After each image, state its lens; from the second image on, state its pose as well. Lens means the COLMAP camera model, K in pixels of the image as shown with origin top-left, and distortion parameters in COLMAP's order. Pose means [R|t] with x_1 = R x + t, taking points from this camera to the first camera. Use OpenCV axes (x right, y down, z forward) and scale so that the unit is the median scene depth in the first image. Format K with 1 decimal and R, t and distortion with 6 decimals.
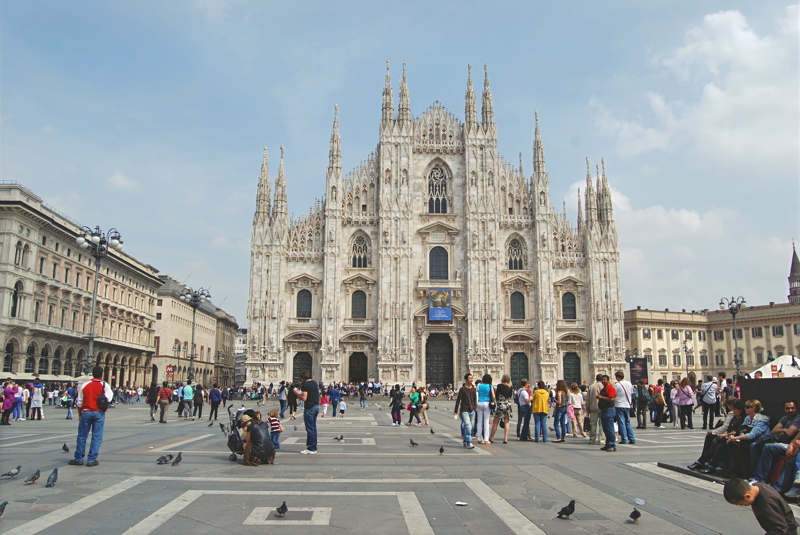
lens RADIAL K [[623.2, 0, 400.0], [0, 623.2, 267.5], [0, 0, 1]] dist [-0.068756, -0.001002]
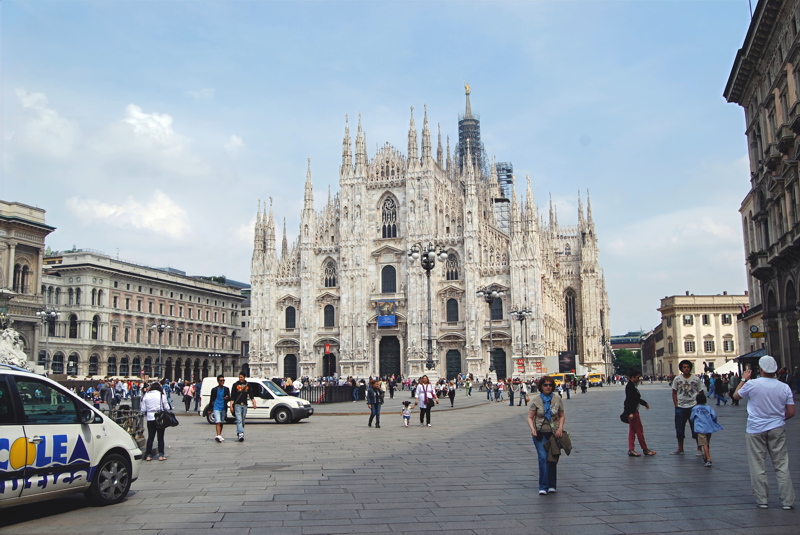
lens RADIAL K [[722.5, 0, 400.0], [0, 722.5, 267.5], [0, 0, 1]] dist [-0.053509, -0.006009]
pose [[0.933670, -0.070130, -0.351202, 0.590064], [0.083835, 0.996192, 0.023951, -0.062253], [0.348185, -0.051805, 0.935993, -0.328901]]
